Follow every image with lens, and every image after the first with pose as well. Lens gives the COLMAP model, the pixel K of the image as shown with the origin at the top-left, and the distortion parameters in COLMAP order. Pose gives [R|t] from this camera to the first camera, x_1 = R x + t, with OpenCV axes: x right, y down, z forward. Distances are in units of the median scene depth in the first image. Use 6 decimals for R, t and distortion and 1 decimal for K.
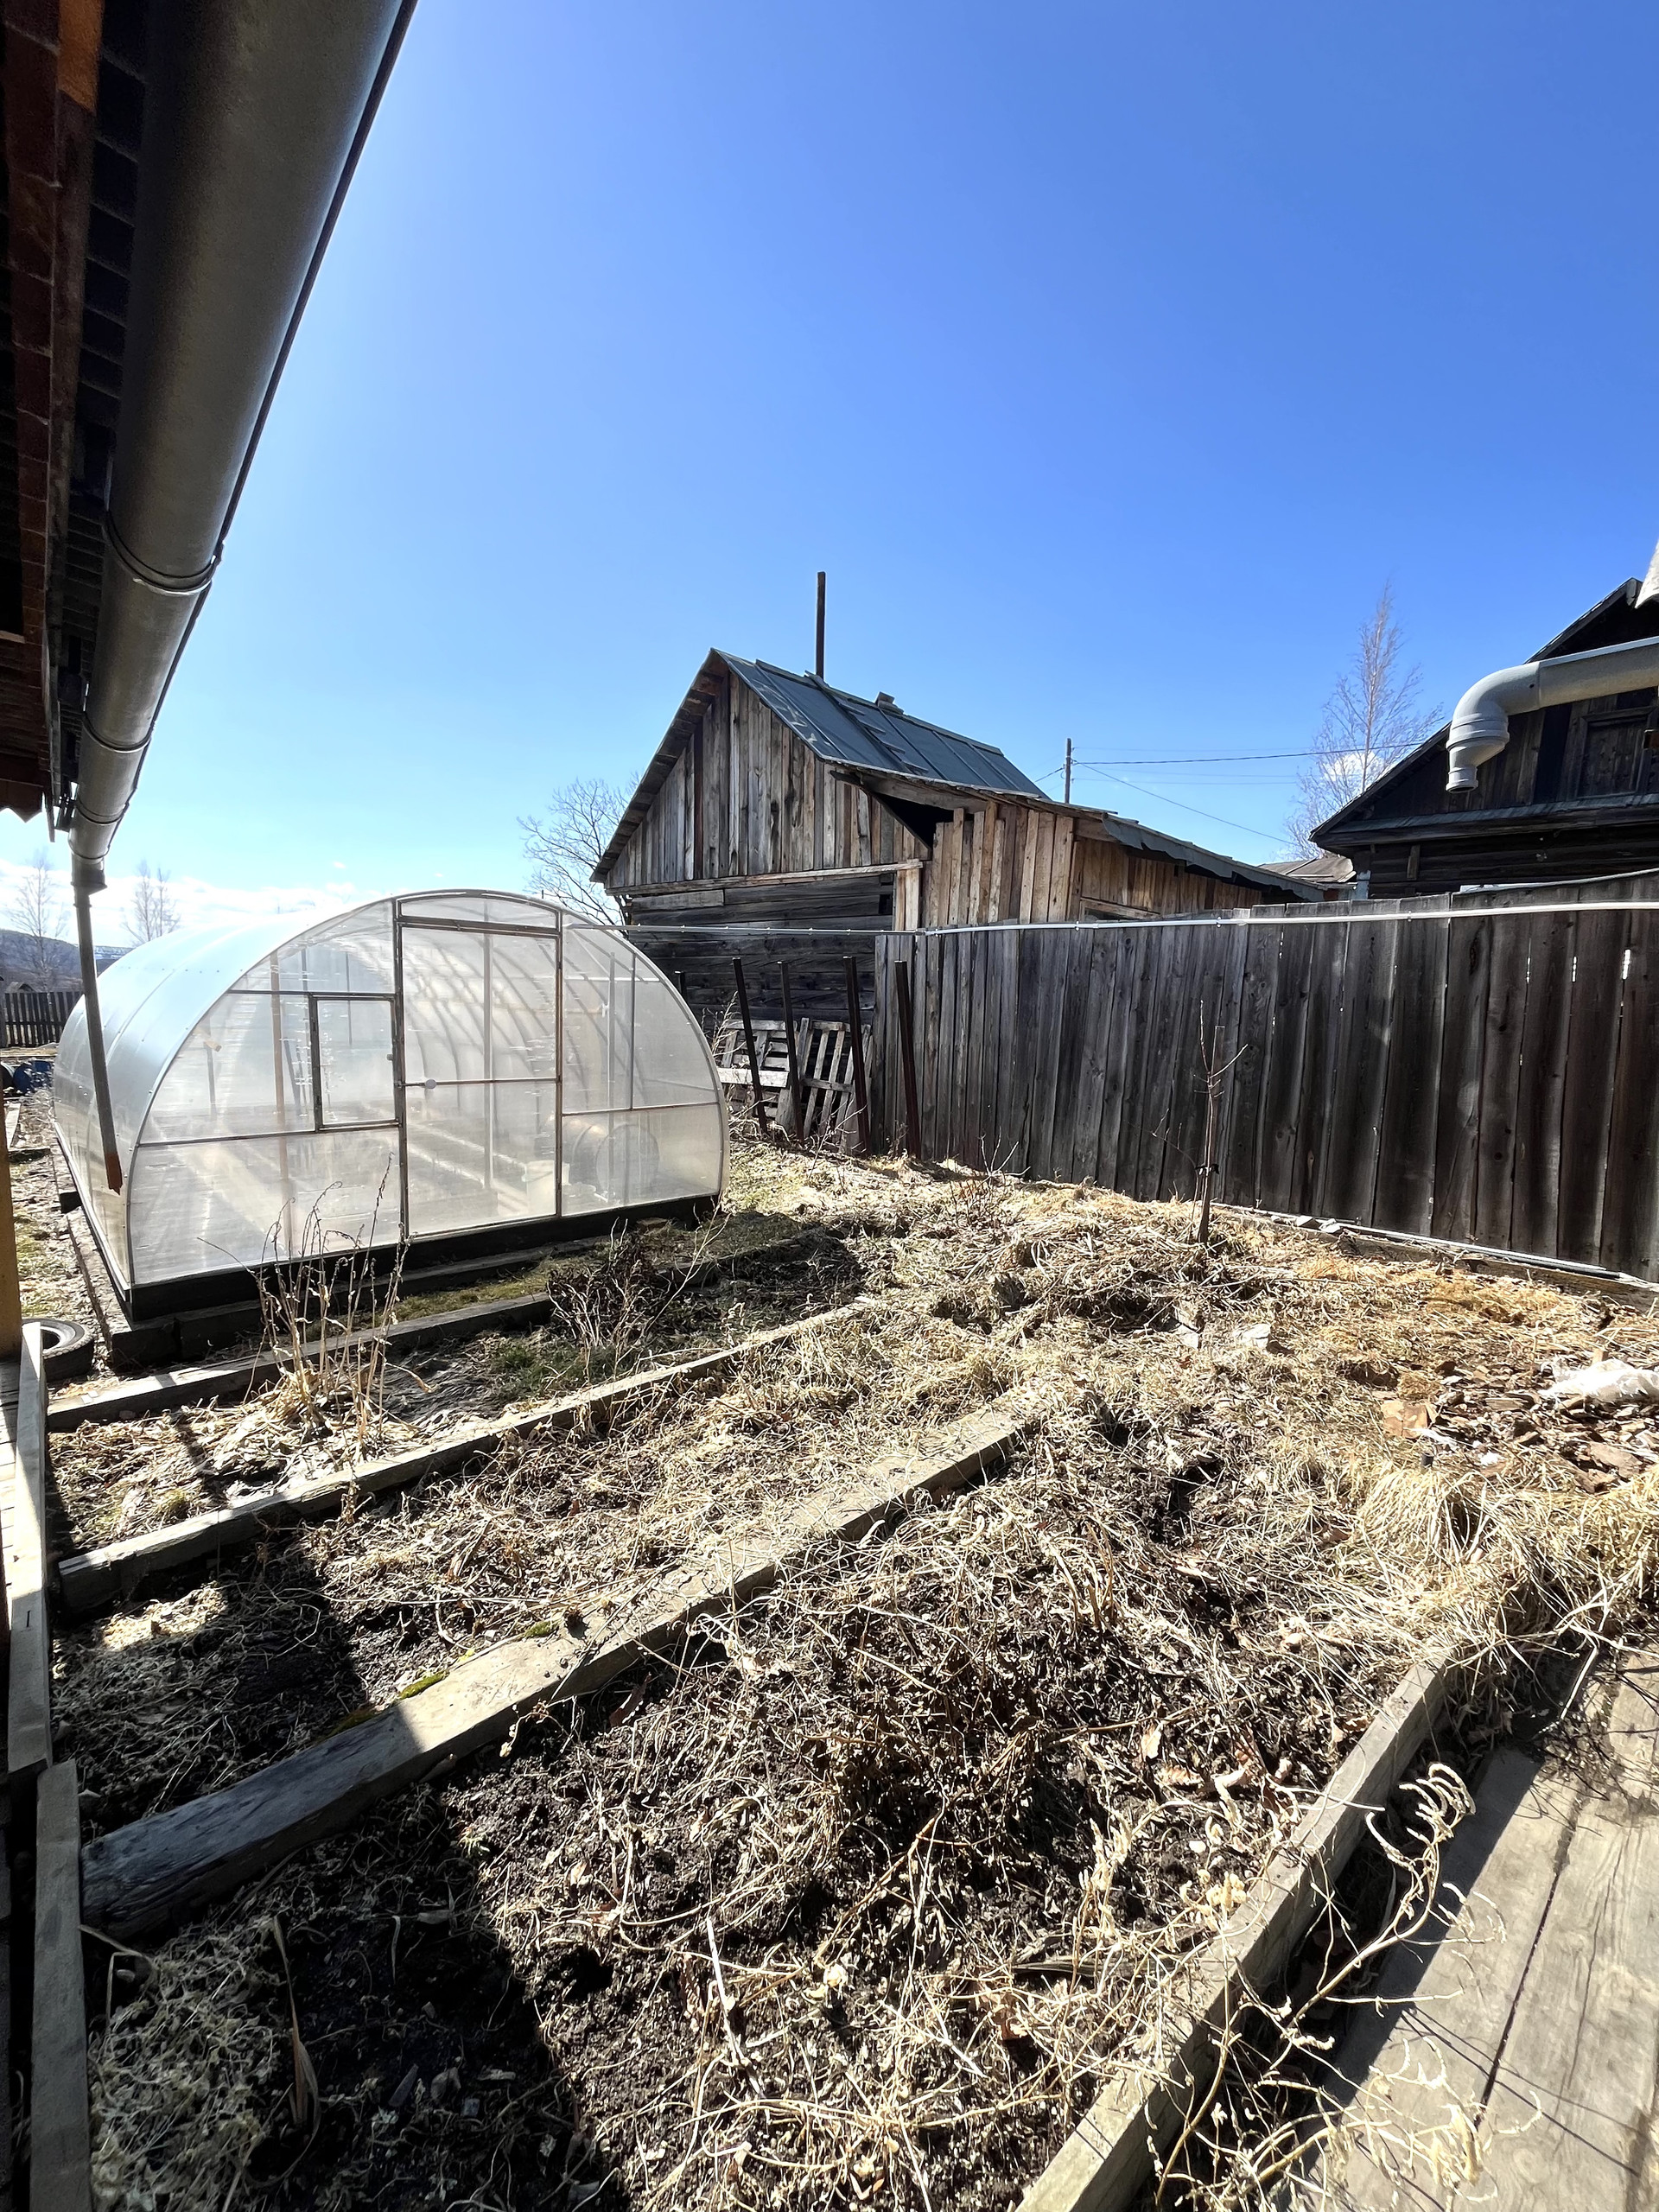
lens RADIAL K [[892.2, 0, 823.4], [0, 892.2, 1099.6], [0, 0, 1]] dist [-0.005526, -0.000117]
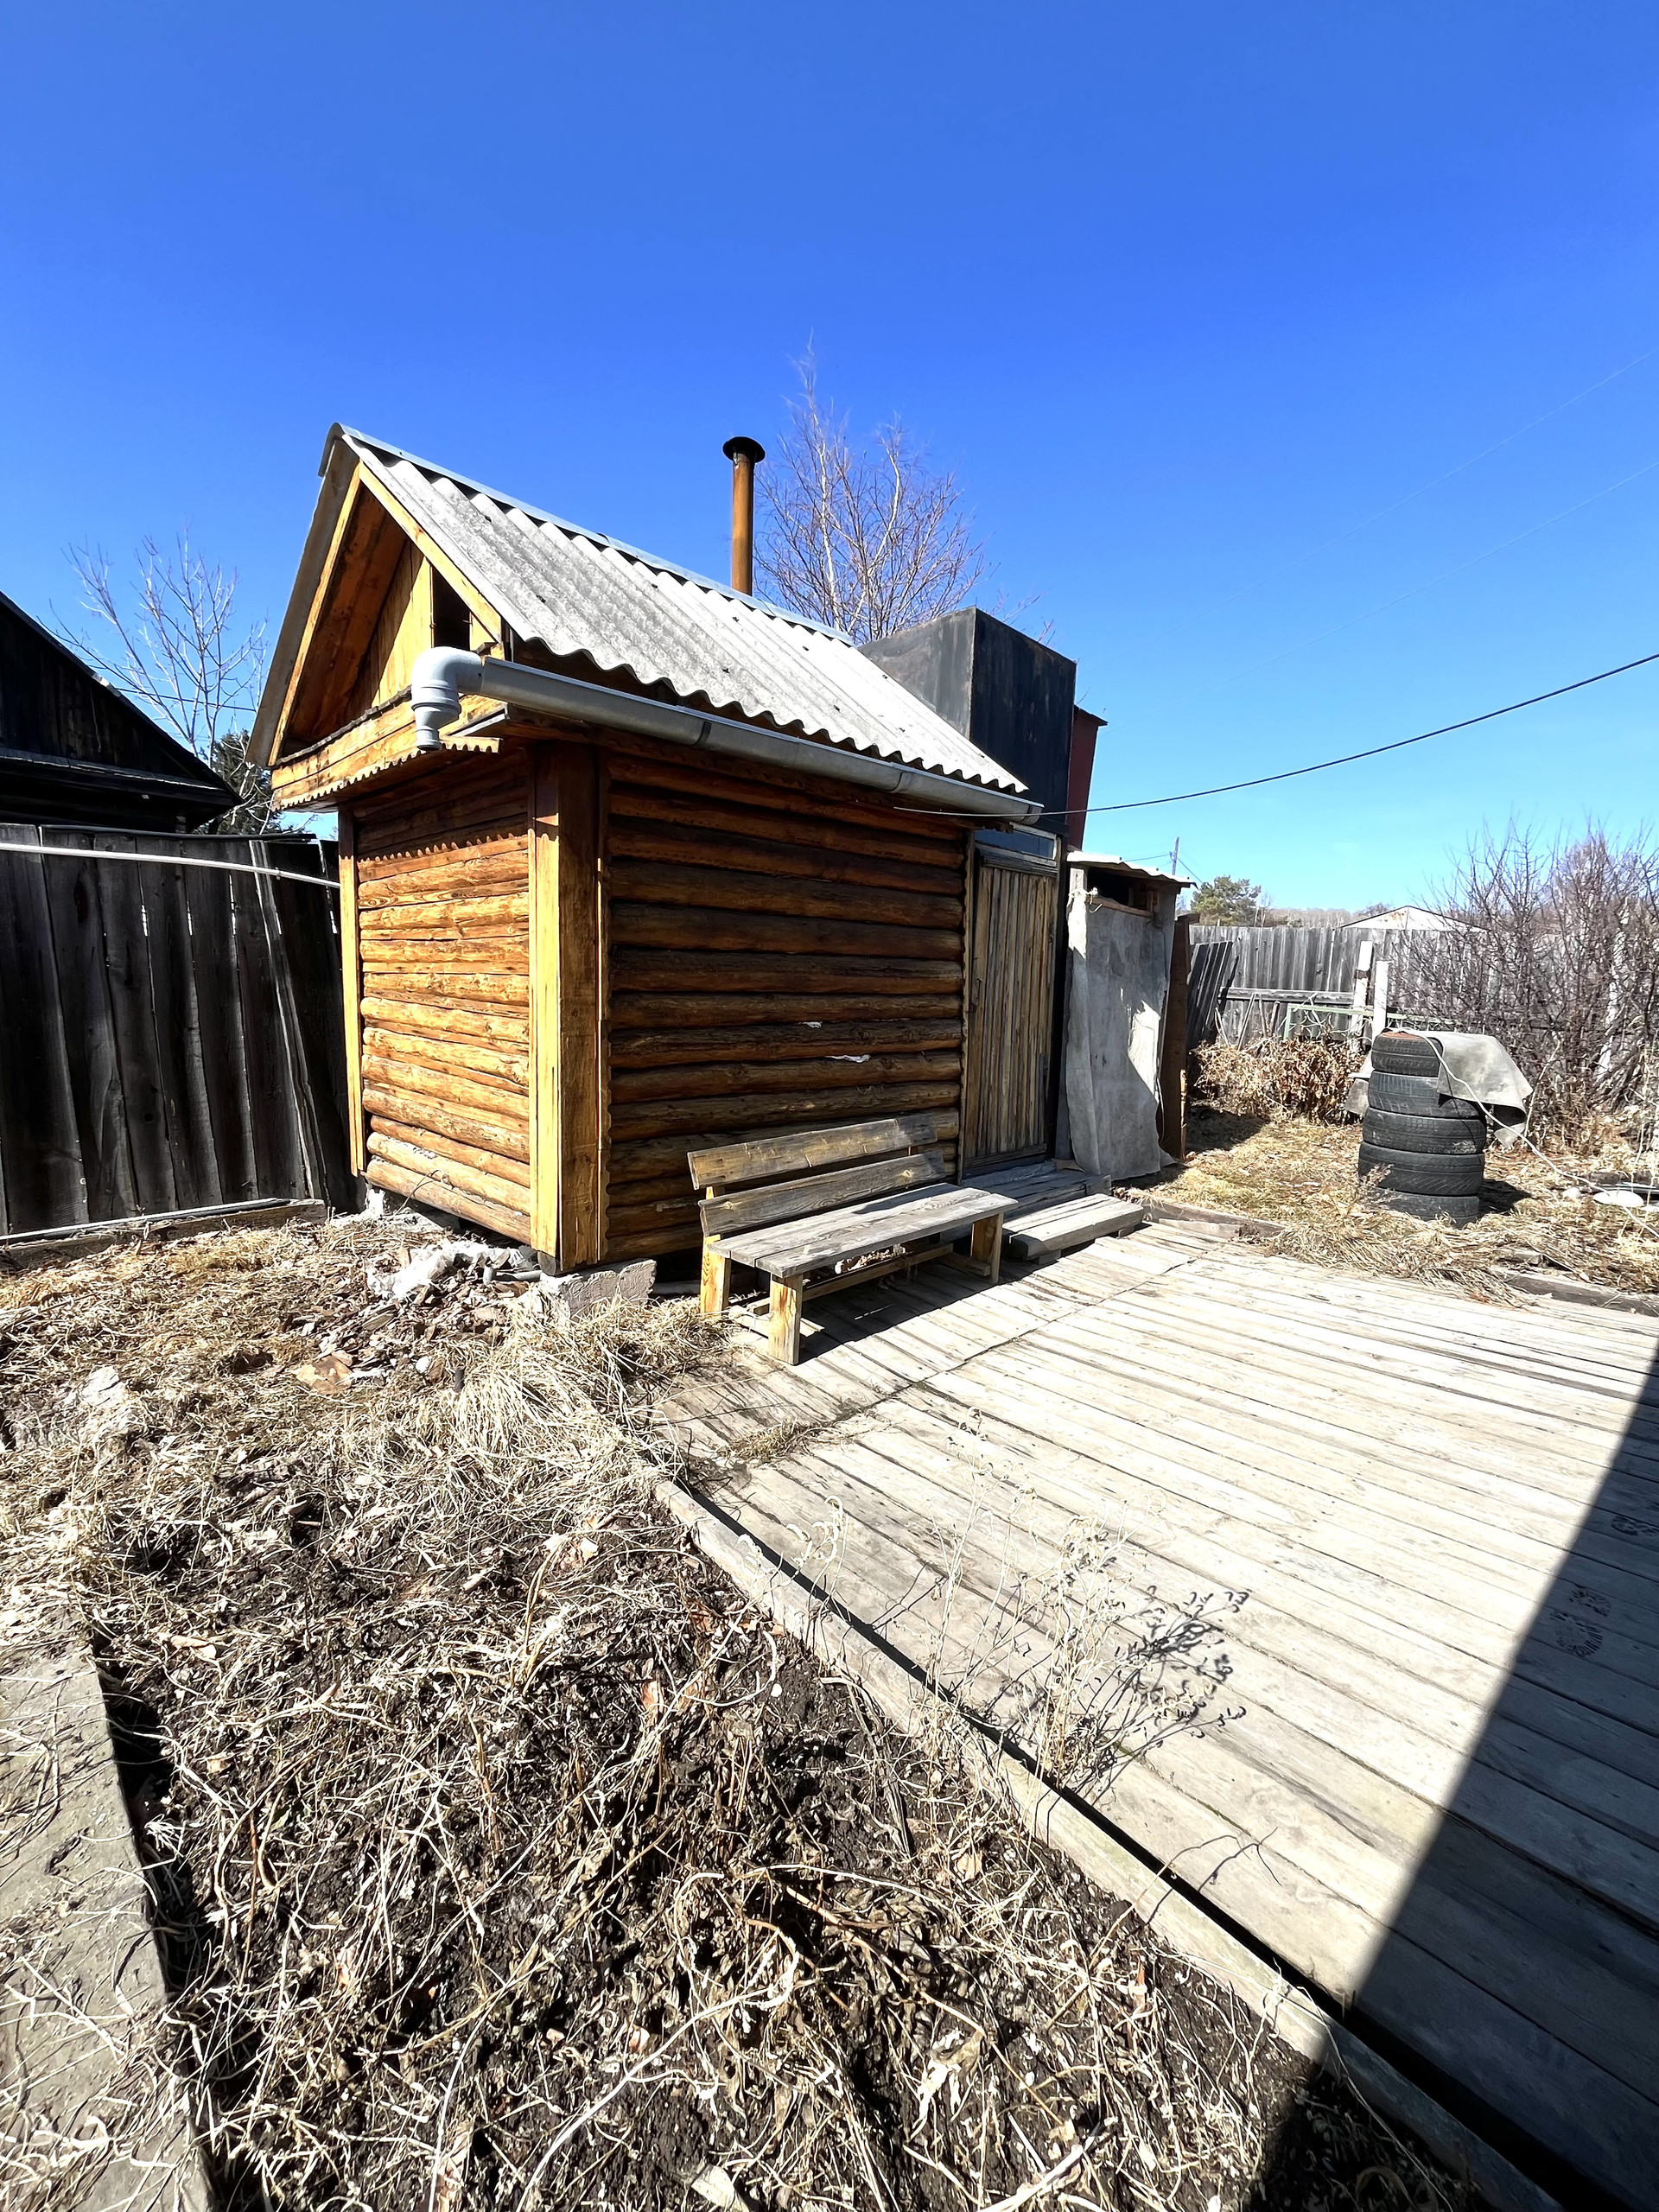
lens RADIAL K [[892.2, 0, 823.4], [0, 892.2, 1099.6], [0, 0, 1]] dist [-0.005526, -0.000117]
pose [[-0.031134, -0.137810, 0.989969, -0.312795], [0.095334, 0.985524, 0.140189, -0.030858], [-0.994958, 0.098742, -0.017545, 0.459488]]
